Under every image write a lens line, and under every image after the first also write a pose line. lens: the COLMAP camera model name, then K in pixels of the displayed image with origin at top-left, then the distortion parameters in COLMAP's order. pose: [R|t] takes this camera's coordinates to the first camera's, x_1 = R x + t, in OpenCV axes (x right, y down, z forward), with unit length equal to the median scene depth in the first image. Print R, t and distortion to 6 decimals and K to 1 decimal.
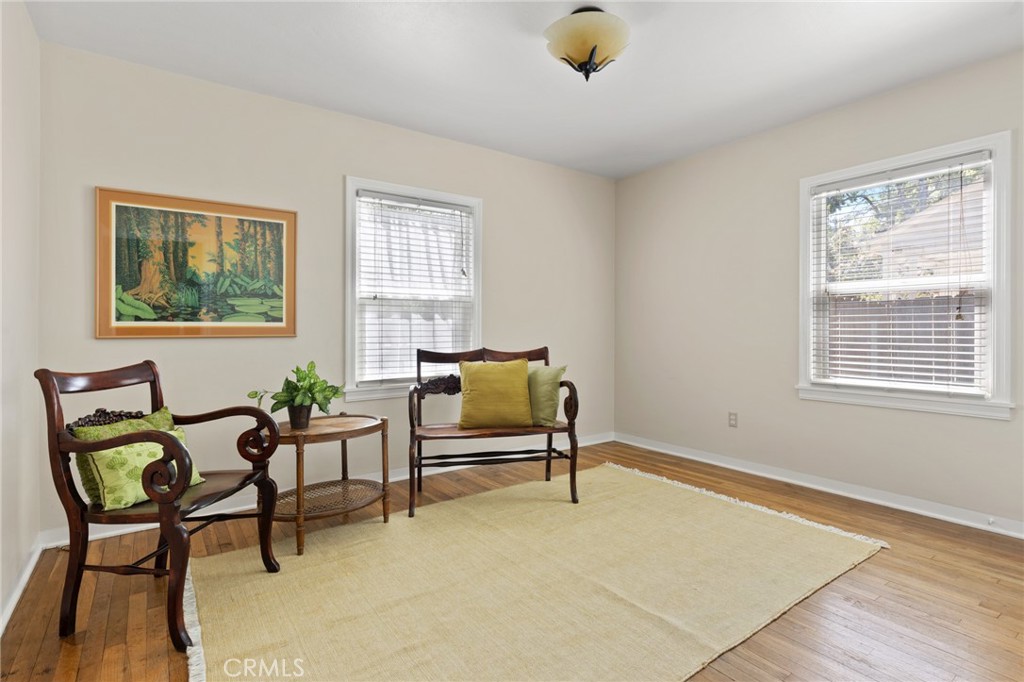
lens RADIAL K [[509.1, 0, 521.4], [0, 509.1, 321.6], [0, 0, 1]] dist [-0.009774, -0.000071]
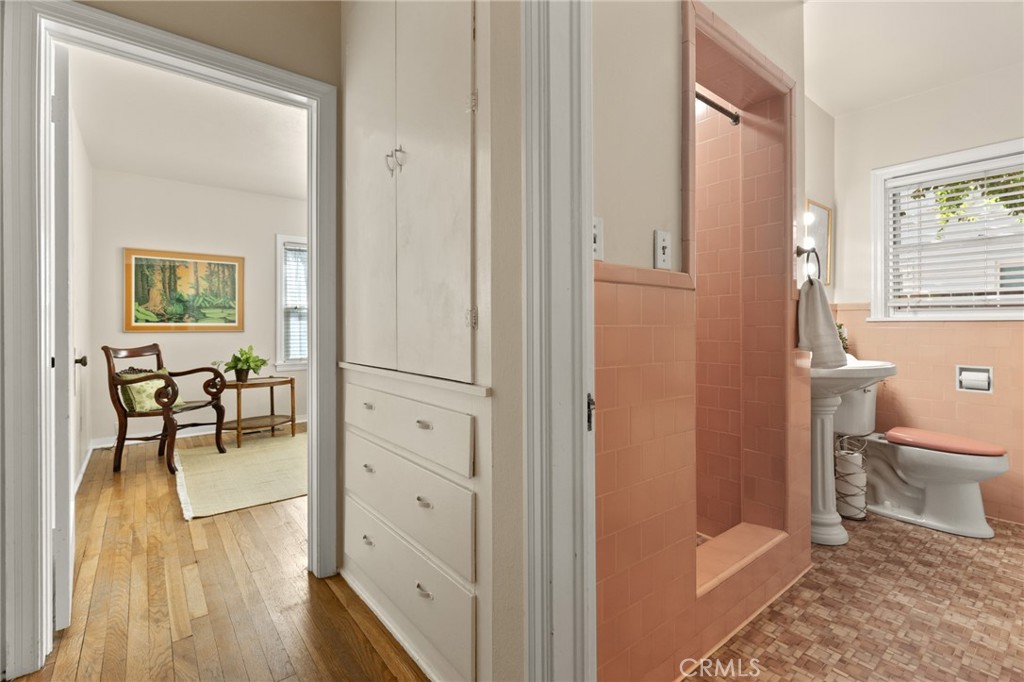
lens RADIAL K [[463.8, 0, 519.7], [0, 463.8, 322.3], [0, 0, 1]] dist [-0.003002, 0.000004]
pose [[0.998678, 0.002353, 0.051357, 0.484239], [-0.002661, 0.999979, 0.005941, -0.015938], [-0.051342, -0.006070, 0.998663, -0.721049]]
